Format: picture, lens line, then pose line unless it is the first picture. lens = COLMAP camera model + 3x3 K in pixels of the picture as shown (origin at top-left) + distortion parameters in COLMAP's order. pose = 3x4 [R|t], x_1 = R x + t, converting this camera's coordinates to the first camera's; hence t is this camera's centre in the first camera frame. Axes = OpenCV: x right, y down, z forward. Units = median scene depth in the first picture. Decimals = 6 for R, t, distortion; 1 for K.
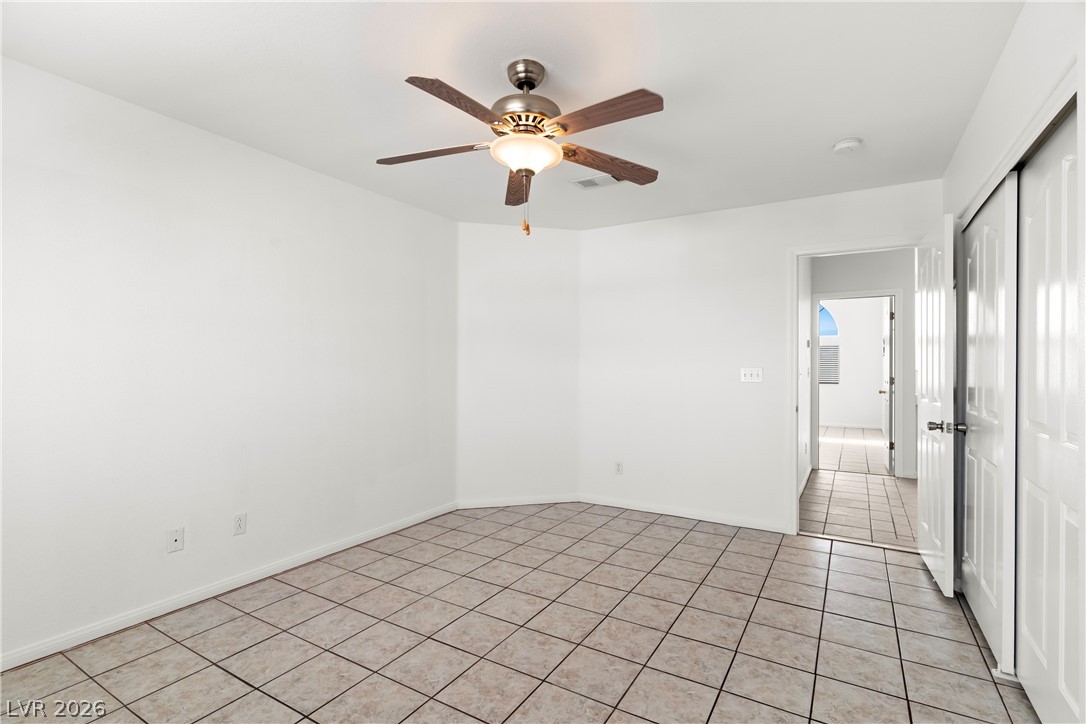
lens RADIAL K [[521.1, 0, 545.6], [0, 521.1, 359.6], [0, 0, 1]] dist [0.005426, 0.000376]
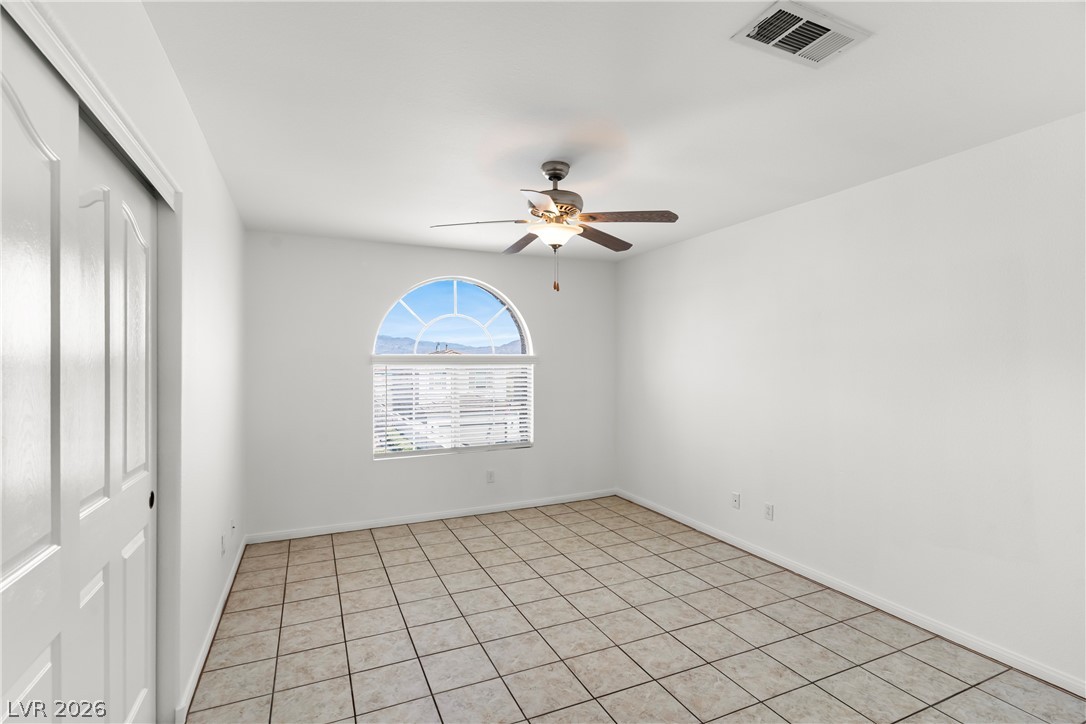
lens RADIAL K [[521.1, 0, 543.6], [0, 521.1, 365.6], [0, 0, 1]] dist [0.005426, 0.000376]
pose [[-0.577052, -0.002878, -0.816703, 0.831800], [0.005488, 0.999958, -0.007401, -0.038399], [0.816689, -0.008752, -0.577011, 1.386533]]
